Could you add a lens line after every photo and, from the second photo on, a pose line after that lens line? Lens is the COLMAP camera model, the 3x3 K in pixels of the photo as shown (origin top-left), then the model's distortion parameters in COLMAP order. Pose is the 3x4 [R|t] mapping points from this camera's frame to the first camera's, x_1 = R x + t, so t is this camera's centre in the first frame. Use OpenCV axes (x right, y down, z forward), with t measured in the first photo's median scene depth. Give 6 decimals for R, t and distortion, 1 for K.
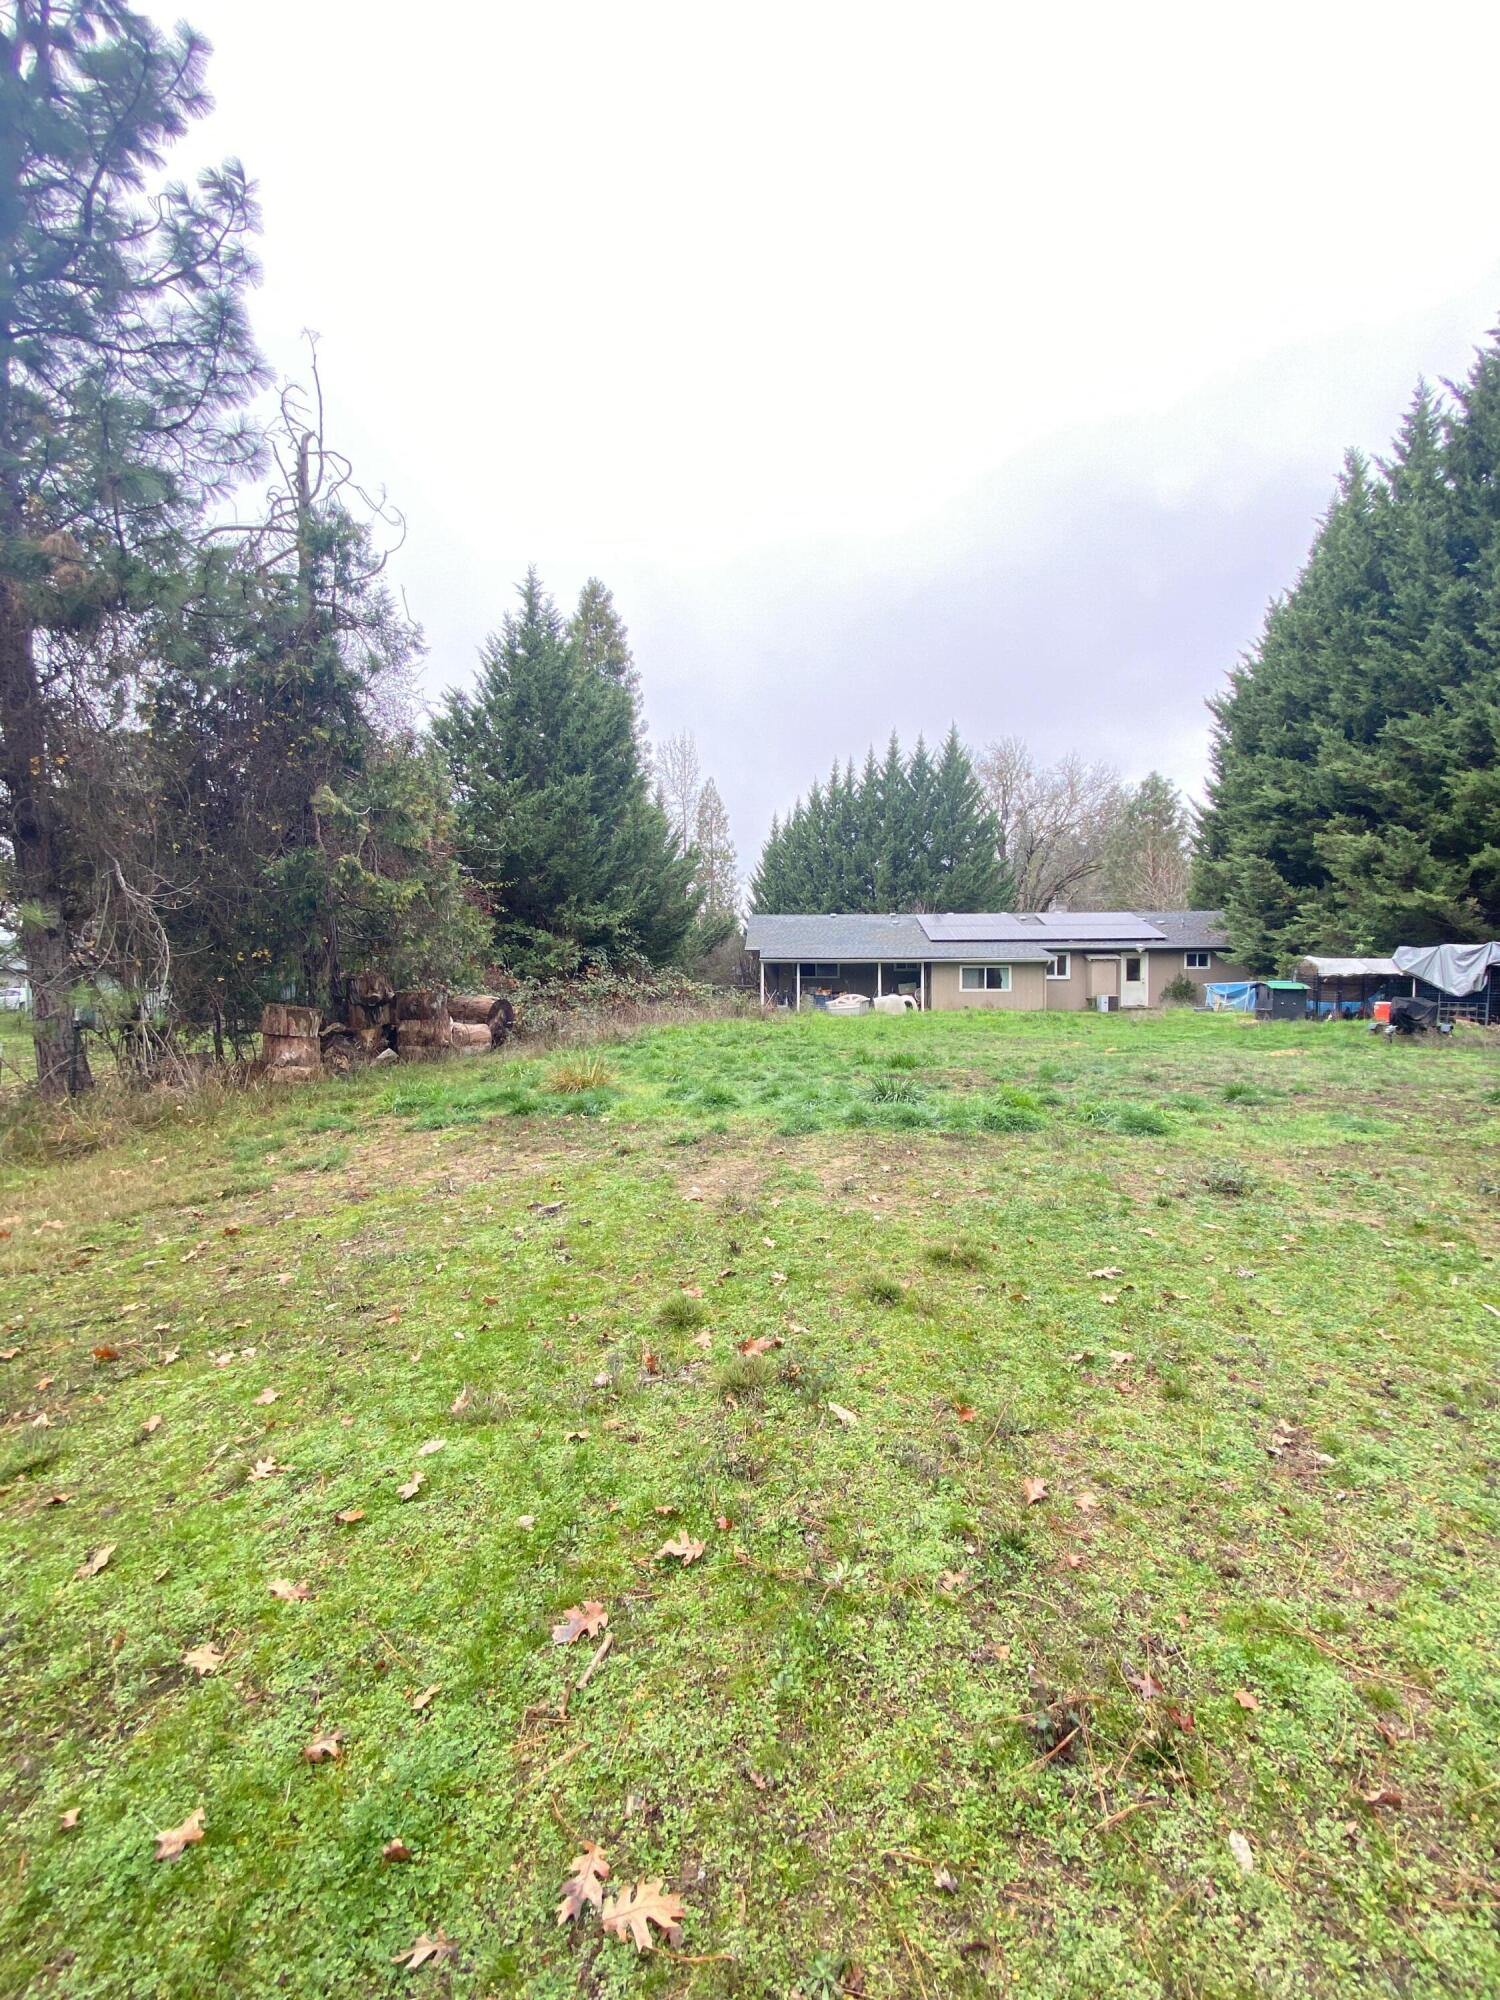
lens RADIAL K [[814.3, 0, 739.9], [0, 814.3, 997.3], [0, 0, 1]] dist [-0.000756, -0.001281]
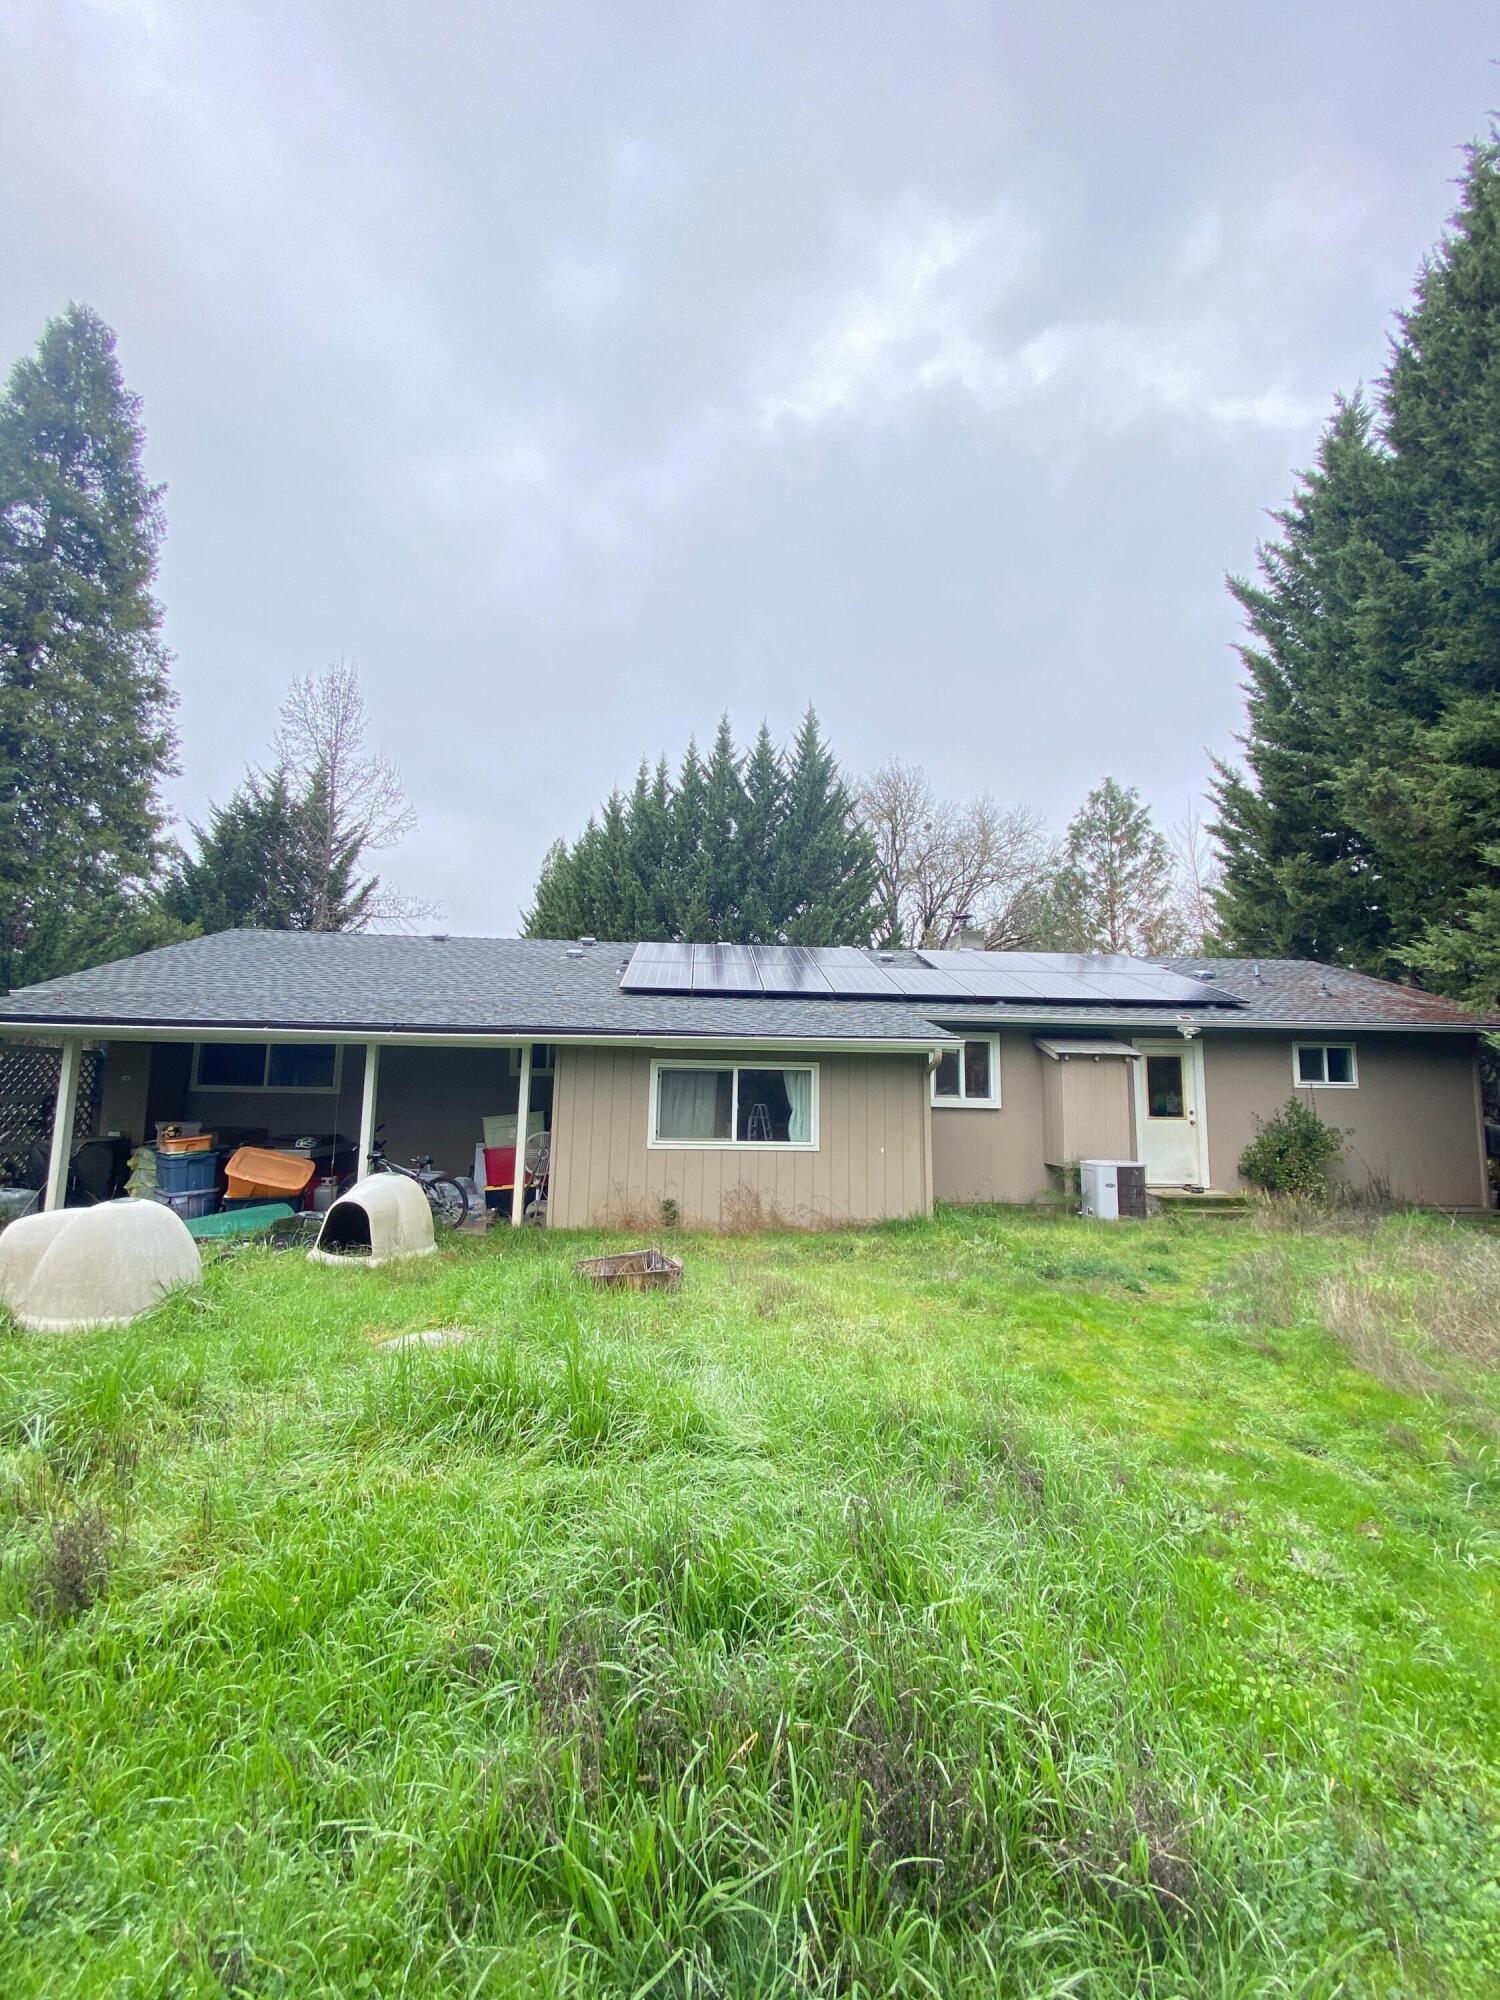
lens RADIAL K [[814.3, 0, 753.6], [0, 814.3, 991.1], [0, 0, 1]] dist [-0.000756, -0.001281]
pose [[0.993248, 0.035290, 0.110510, 0.214594], [-0.019791, 0.990189, -0.138328, -0.018241], [-0.114307, 0.135207, 0.984202, 0.546745]]
